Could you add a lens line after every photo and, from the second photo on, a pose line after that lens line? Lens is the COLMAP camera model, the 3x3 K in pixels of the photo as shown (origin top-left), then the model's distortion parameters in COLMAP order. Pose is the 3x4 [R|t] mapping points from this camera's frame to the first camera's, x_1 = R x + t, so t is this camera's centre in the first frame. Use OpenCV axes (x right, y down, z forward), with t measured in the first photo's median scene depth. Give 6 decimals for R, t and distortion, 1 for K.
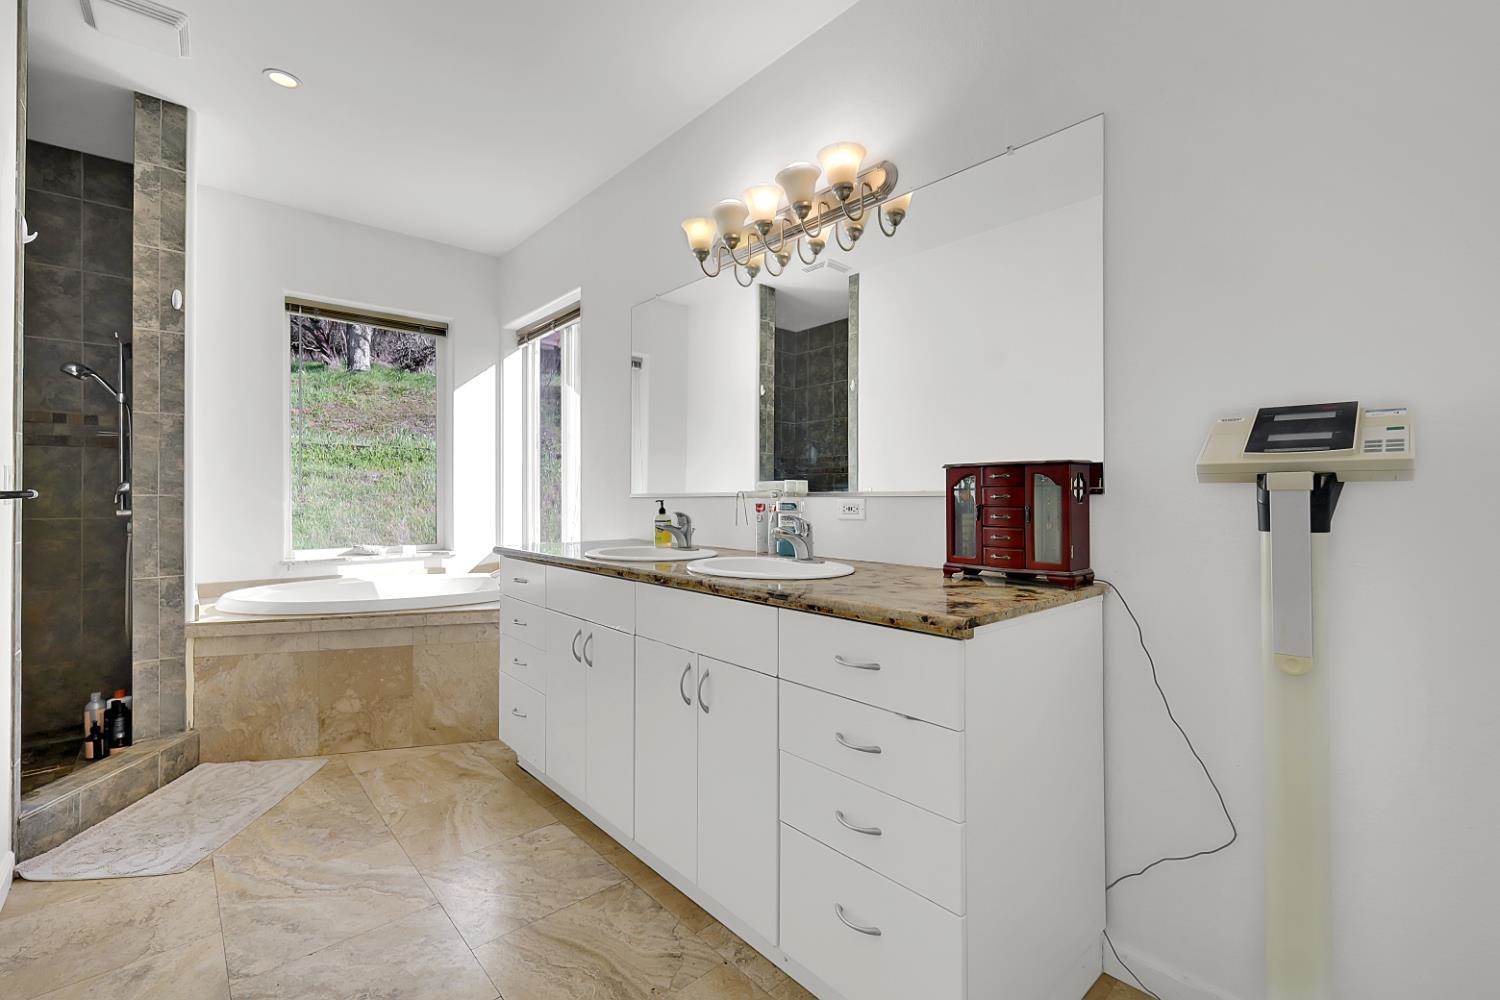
lens RADIAL K [[650.0, 0, 753.1], [0, 650.0, 491.7], [0, 0, 1]] dist [0.002575, -0.001551]
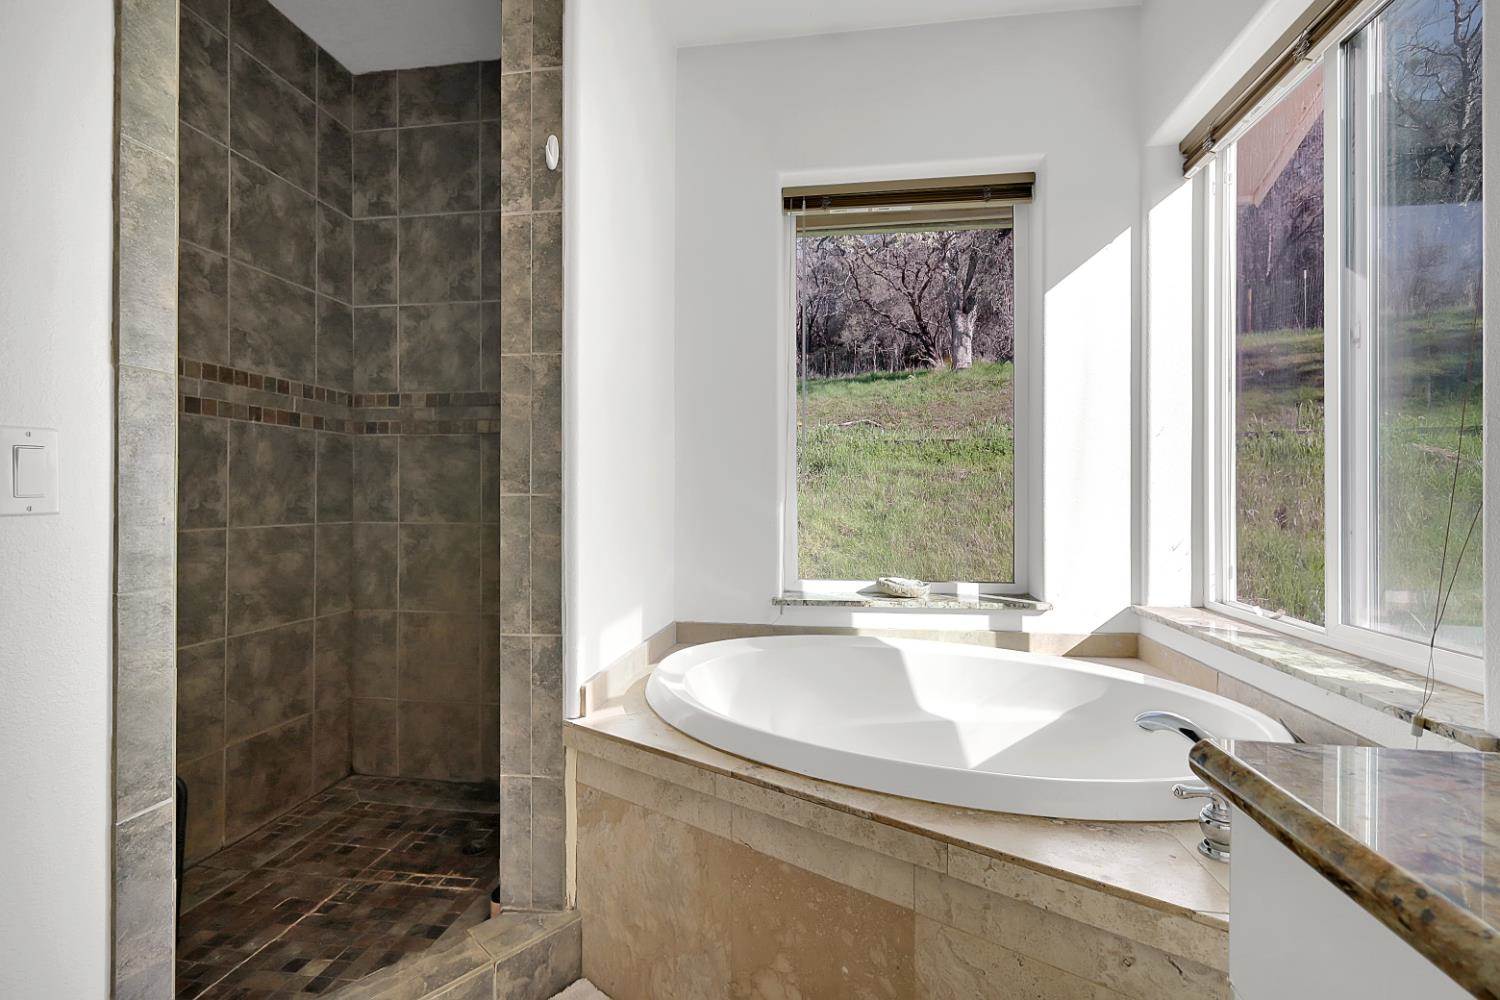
lens RADIAL K [[650.0, 0, 752.6], [0, 650.0, 496.6], [0, 0, 1]] dist [0.002575, -0.001551]
pose [[0.643016, 0.003112, -0.765846, -0.324444], [0.002849, 0.999975, 0.006455, 0.003701], [0.765848, -0.006333, 0.642991, 0.744457]]
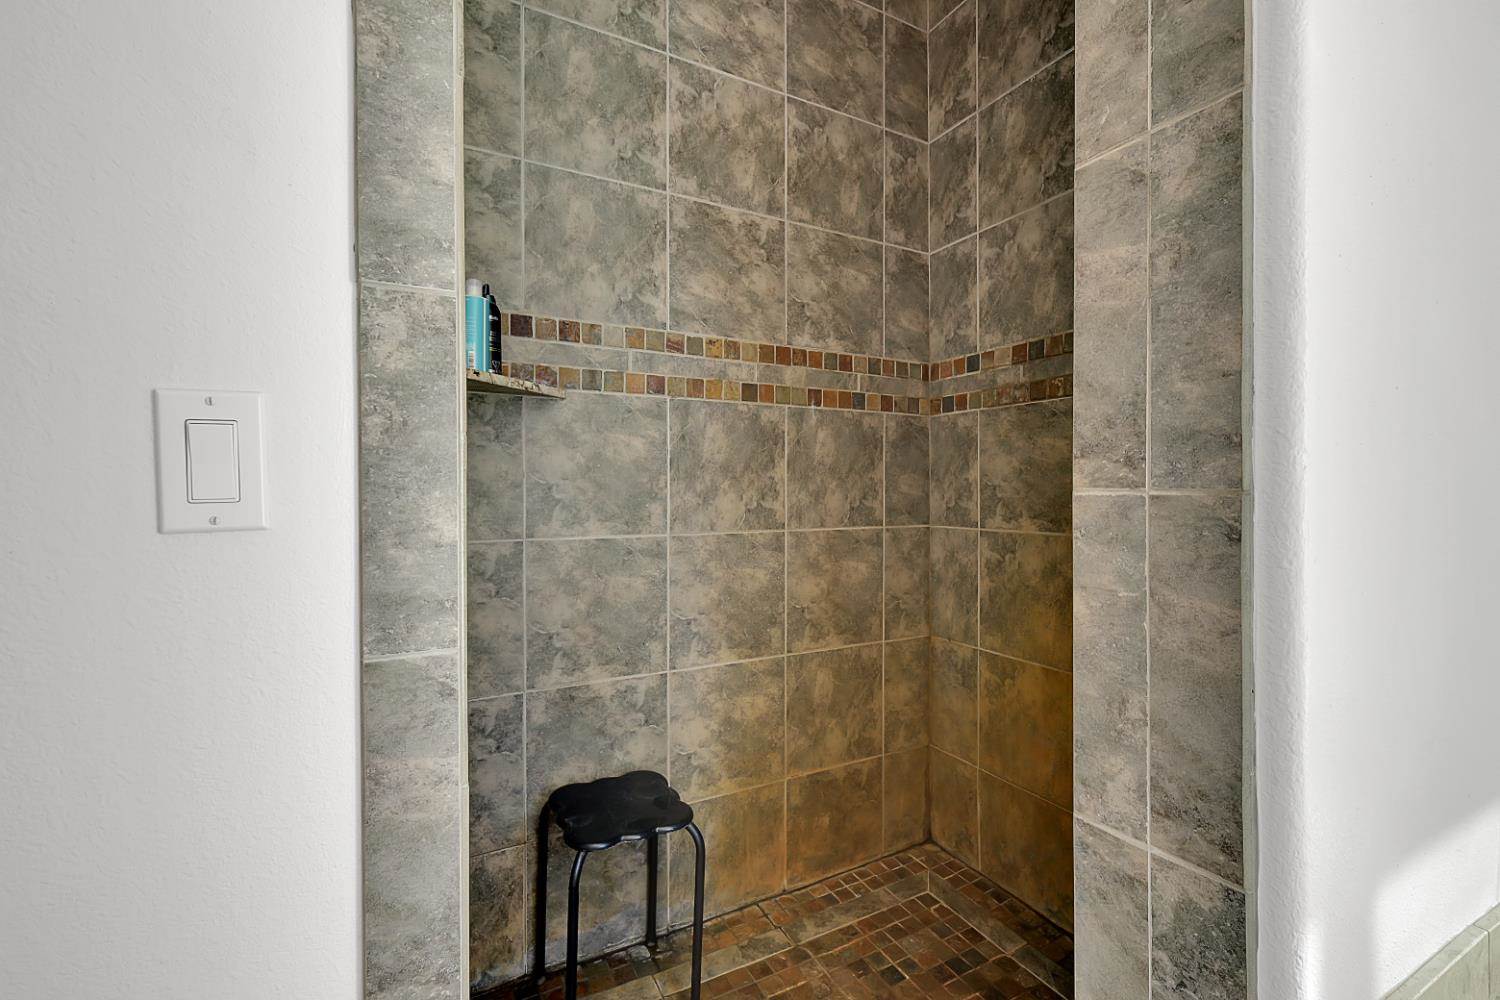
lens RADIAL K [[650.0, 0, 750.9], [0, 650.0, 495.3], [0, 0, 1]] dist [0.002575, -0.001551]
pose [[-0.237791, 0.008724, -0.971277, -0.628750], [0.010326, 0.999926, 0.006453, 0.003213], [0.971261, -0.008495, -0.237863, 0.879068]]
